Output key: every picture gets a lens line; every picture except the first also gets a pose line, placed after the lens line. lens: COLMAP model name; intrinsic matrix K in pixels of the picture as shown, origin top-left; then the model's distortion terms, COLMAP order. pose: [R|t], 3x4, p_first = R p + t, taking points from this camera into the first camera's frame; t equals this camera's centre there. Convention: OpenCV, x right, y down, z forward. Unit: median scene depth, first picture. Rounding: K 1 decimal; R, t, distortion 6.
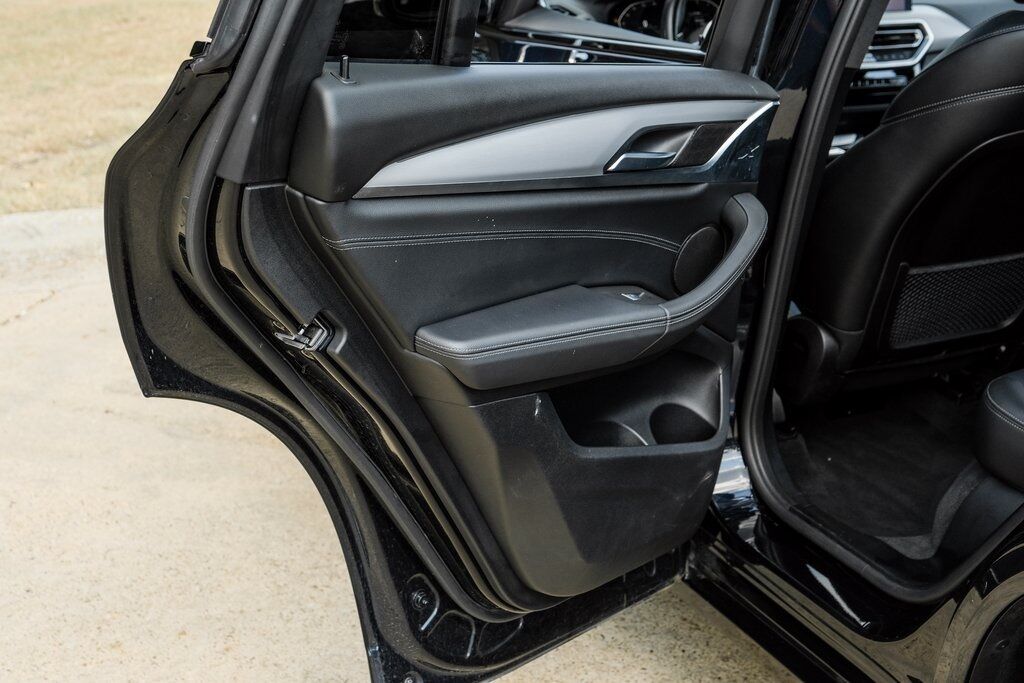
lens RADIAL K [[1367.5, 0, 509.7], [0, 1367.5, 341.1], [0, 0, 1]] dist [-0.027626, 0.000000]
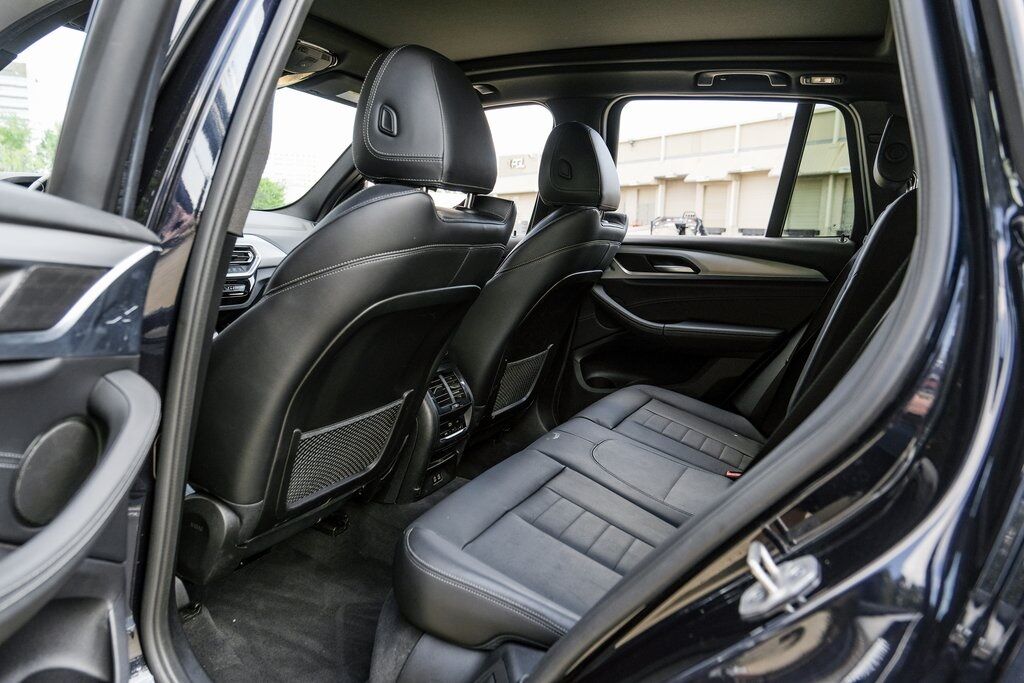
lens RADIAL K [[751.1, 0, 508.3], [0, 751.1, 344.2], [0, 0, 1]] dist [-0.010162, 0.007246]
pose [[0.792946, -0.061421, 0.606188, 0.079350], [0.151735, 0.983467, -0.098834, -0.043095], [-0.590095, 0.170350, 0.789157, 0.473373]]
